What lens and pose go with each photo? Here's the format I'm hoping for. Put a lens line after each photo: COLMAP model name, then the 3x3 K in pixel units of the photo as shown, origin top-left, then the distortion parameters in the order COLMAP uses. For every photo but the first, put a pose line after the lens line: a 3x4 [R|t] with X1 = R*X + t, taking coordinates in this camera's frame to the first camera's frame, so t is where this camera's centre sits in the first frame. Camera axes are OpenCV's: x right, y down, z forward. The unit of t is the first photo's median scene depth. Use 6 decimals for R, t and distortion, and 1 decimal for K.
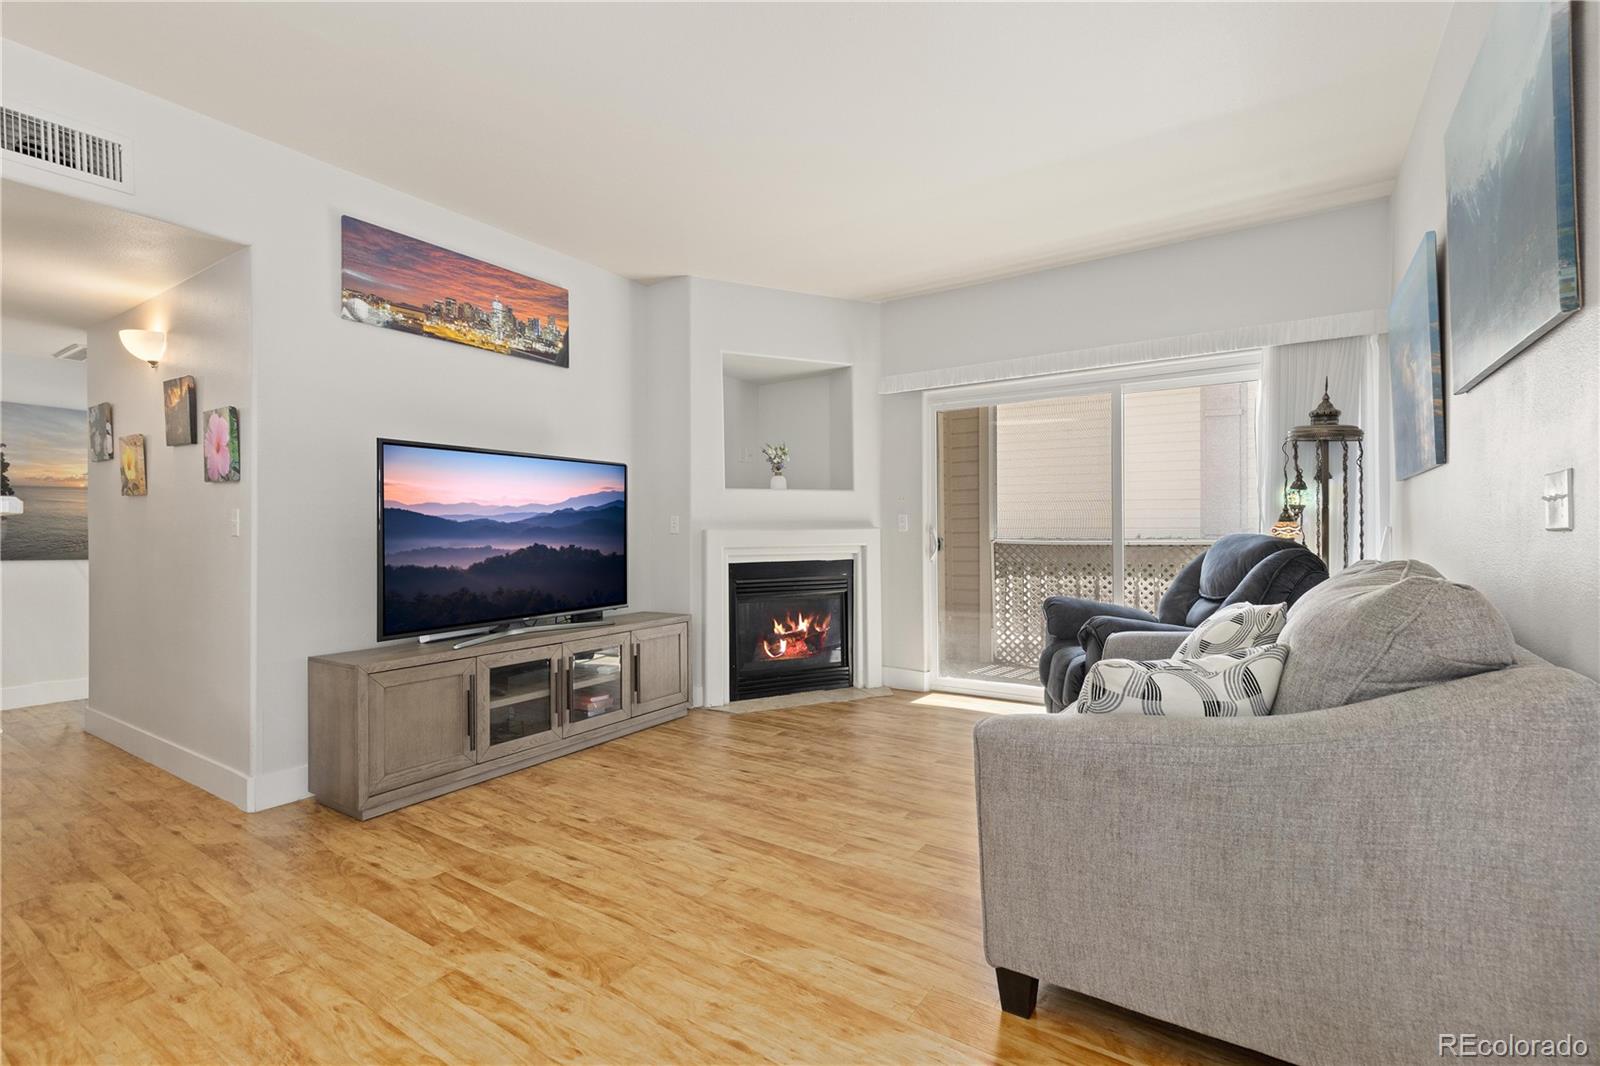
lens RADIAL K [[730.1, 0, 789.8], [0, 730.1, 528.3], [0, 0, 1]] dist [0.010113, -0.001781]
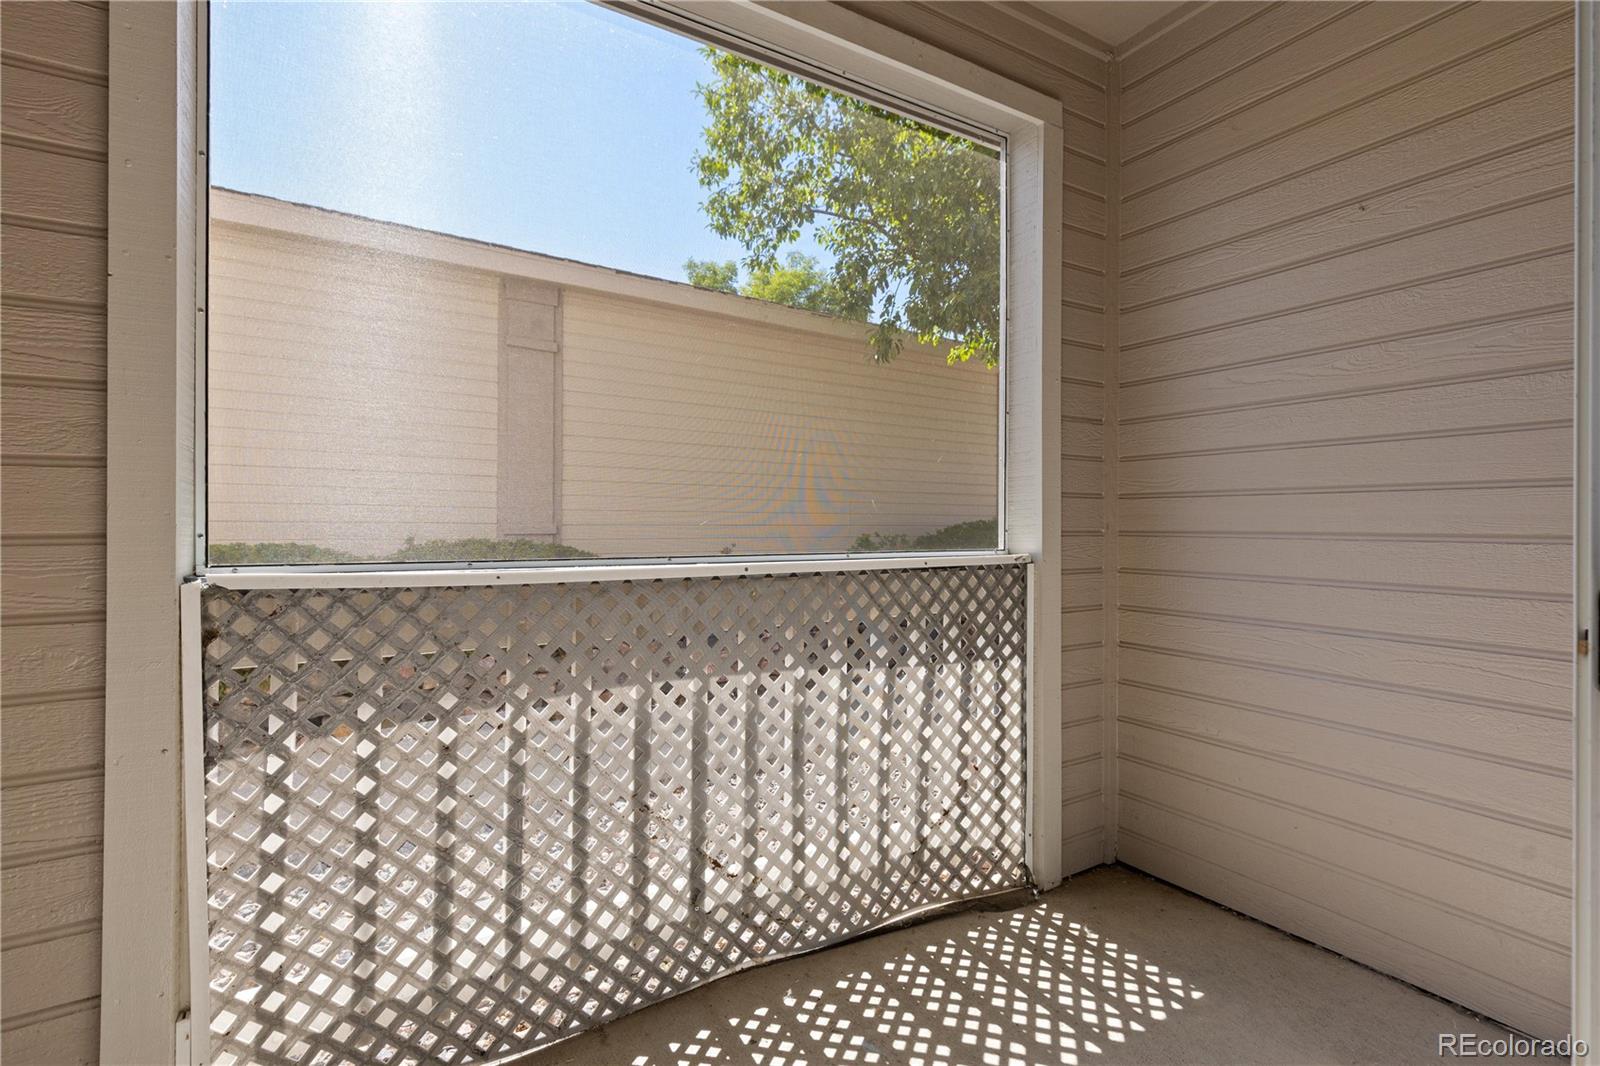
lens RADIAL K [[730.1, 0, 788.1], [0, 730.1, 523.9], [0, 0, 1]] dist [0.010113, -0.001781]
pose [[0.438759, 0.007247, 0.898575, 0.335798], [-0.008949, 0.999953, -0.003695, 0.002957], [-0.898560, -0.006420, 0.438803, 1.526603]]
